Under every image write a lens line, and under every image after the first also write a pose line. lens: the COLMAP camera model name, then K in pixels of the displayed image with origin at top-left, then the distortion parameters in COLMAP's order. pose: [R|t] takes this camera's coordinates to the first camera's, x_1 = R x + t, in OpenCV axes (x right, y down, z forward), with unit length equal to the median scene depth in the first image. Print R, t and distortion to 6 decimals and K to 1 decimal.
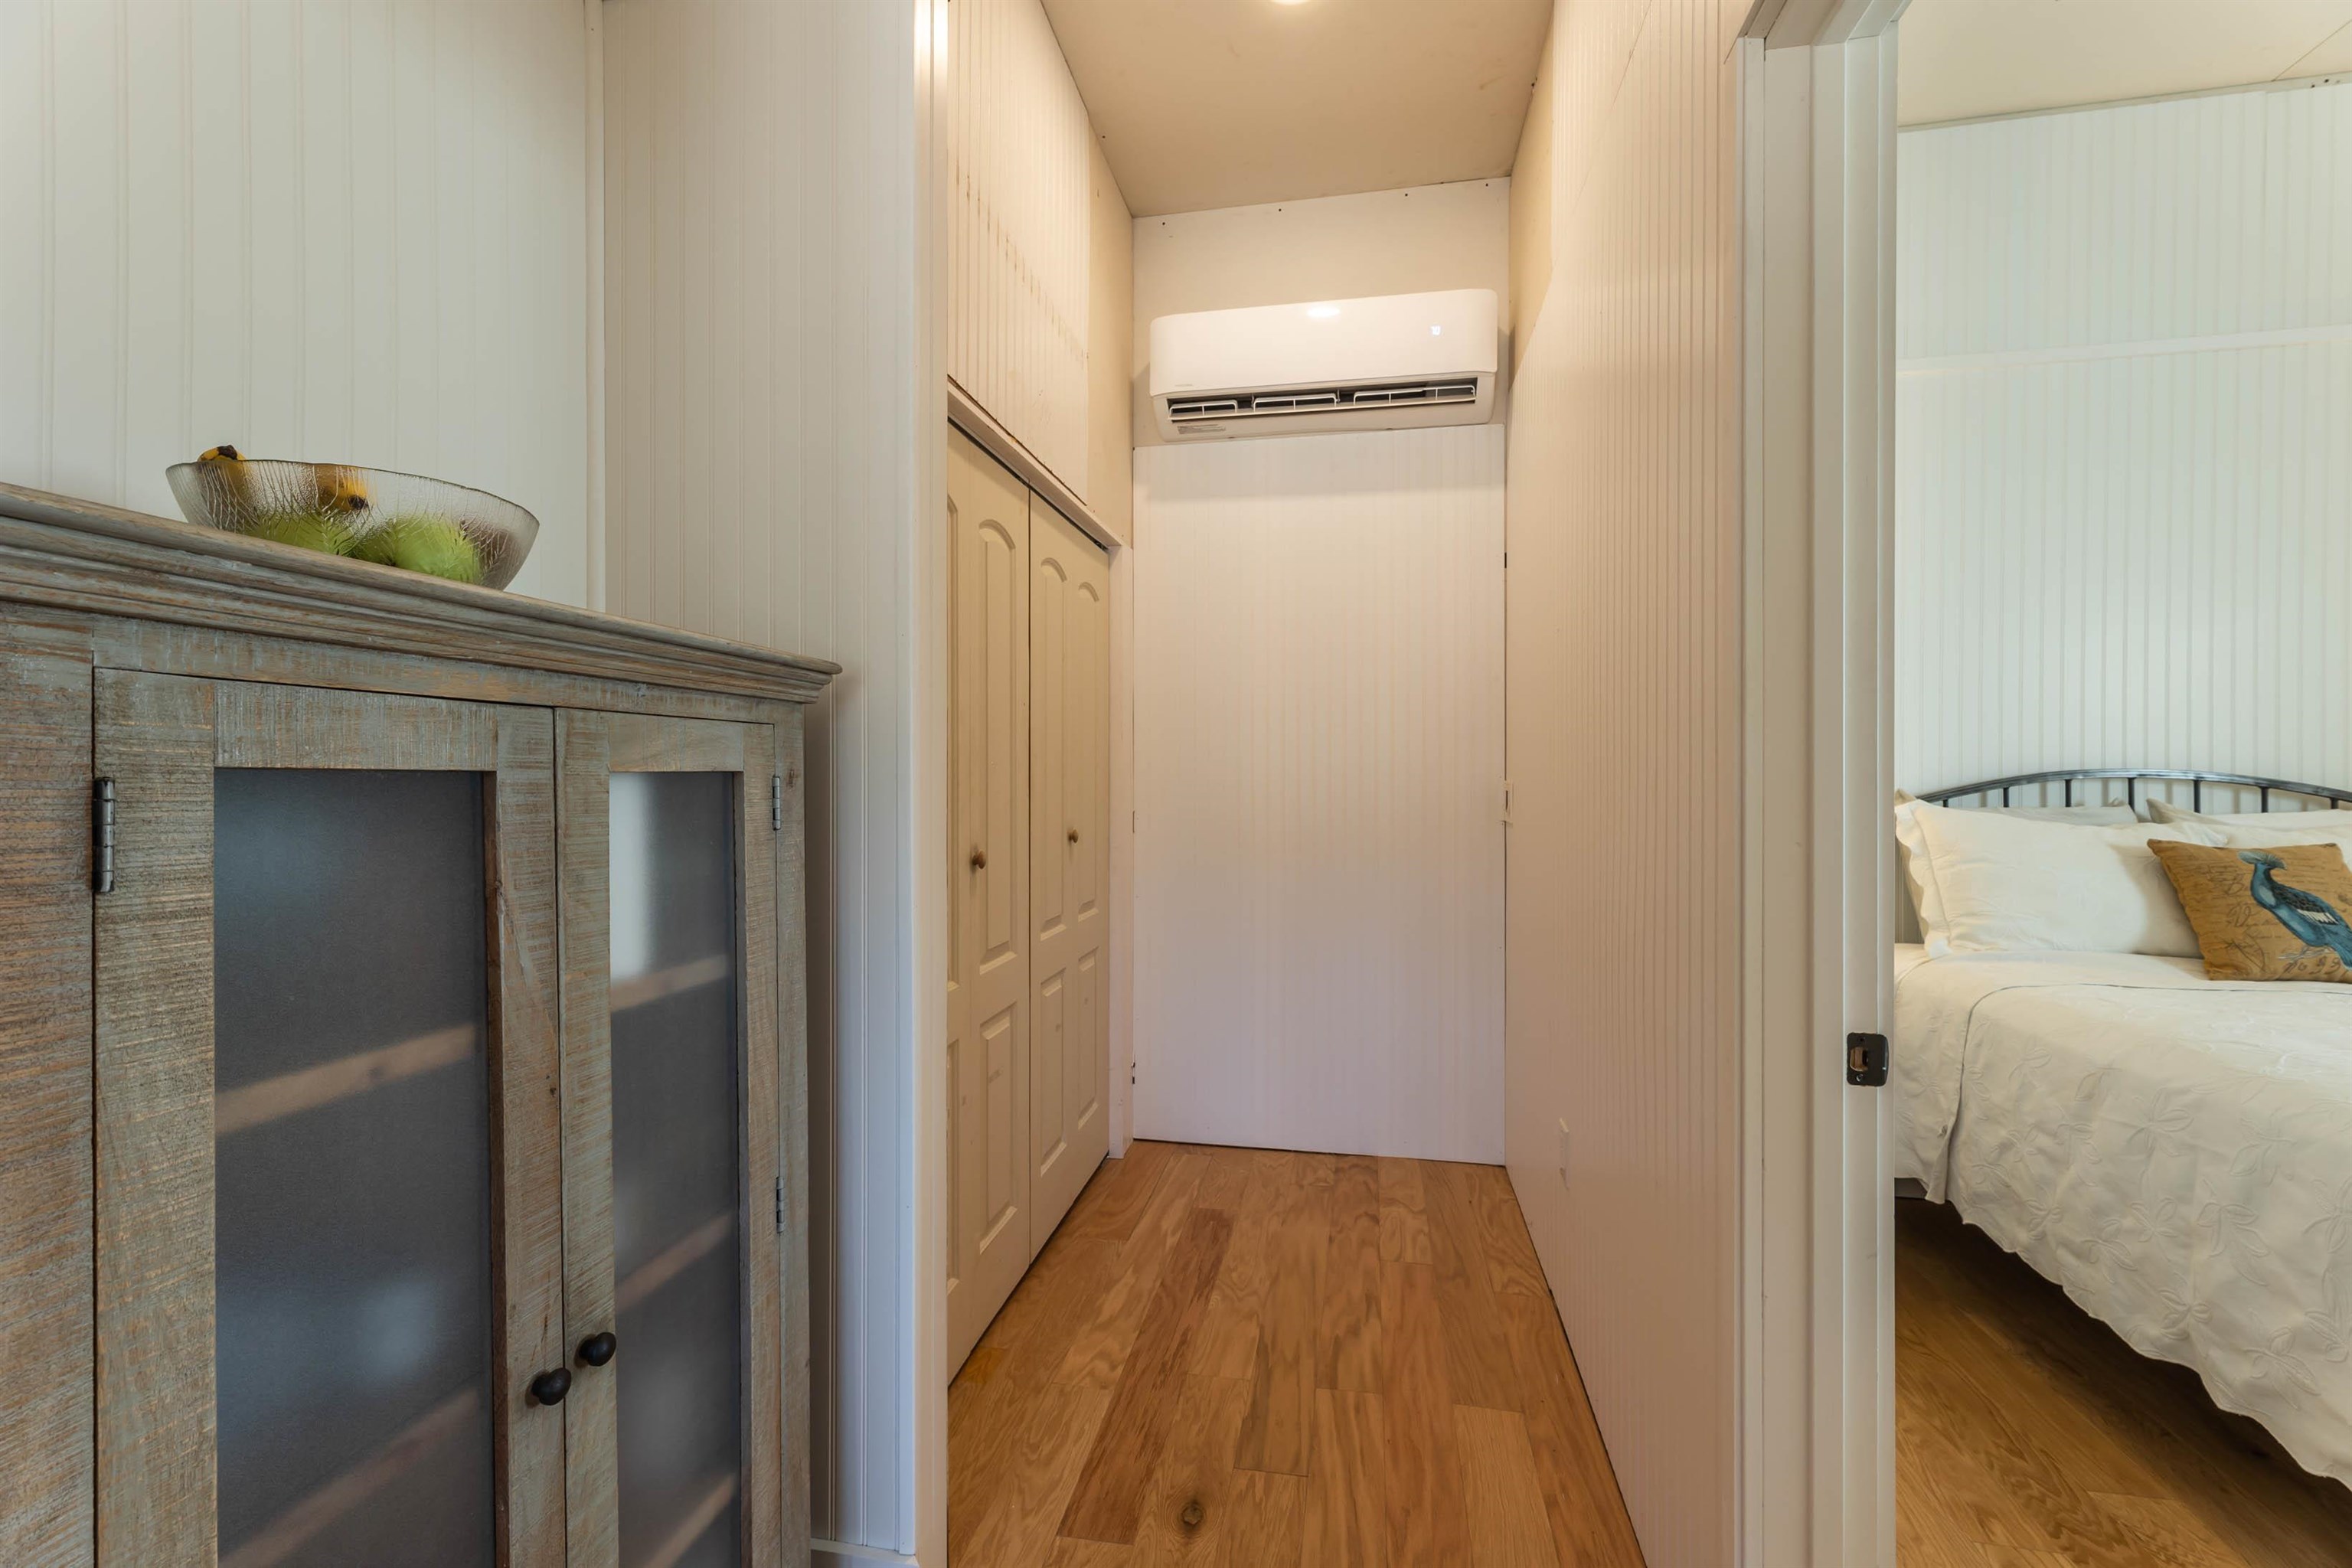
lens RADIAL K [[944.3, 0, 1188.8], [0, 944.3, 773.7], [0, 0, 1]] dist [0.002405, -0.000675]
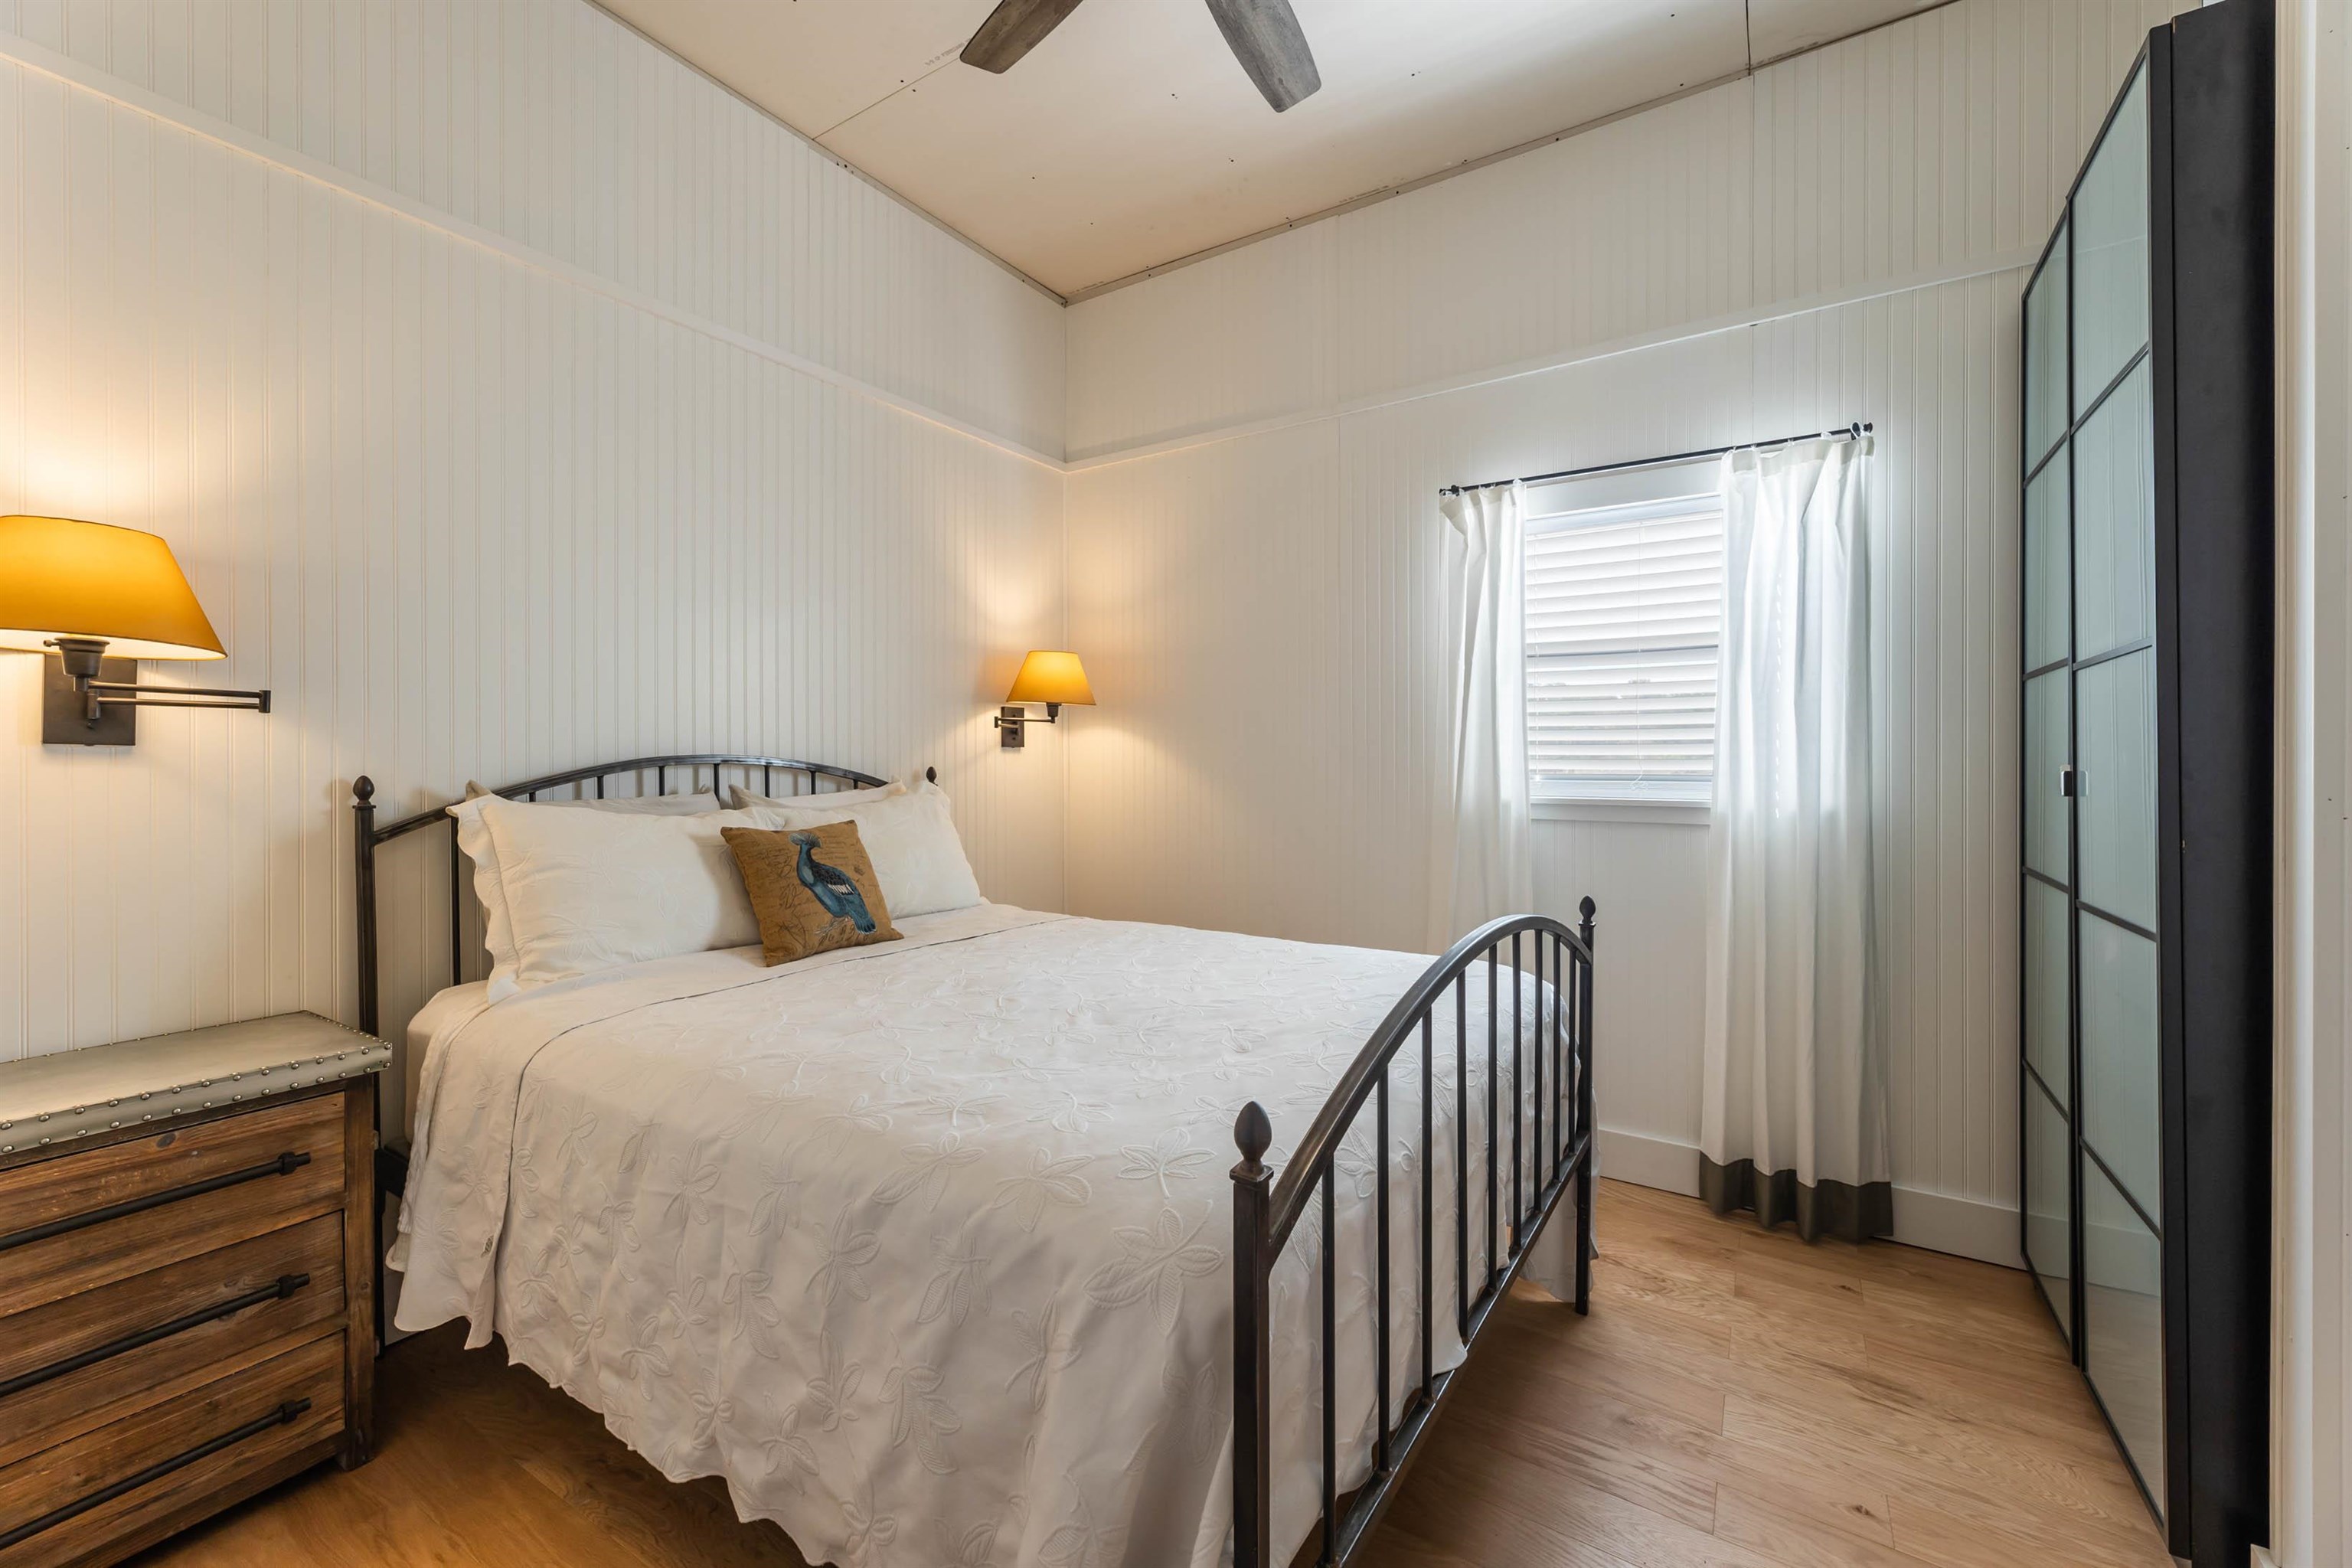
lens RADIAL K [[944.3, 0, 1179.1], [0, 944.3, 762.8], [0, 0, 1]] dist [0.002405, -0.000675]
pose [[0.369069, -0.006921, 0.929376, 0.301593], [0.004493, 0.999974, 0.005663, -0.000416], [-0.929391, 0.002086, 0.369090, 0.216867]]
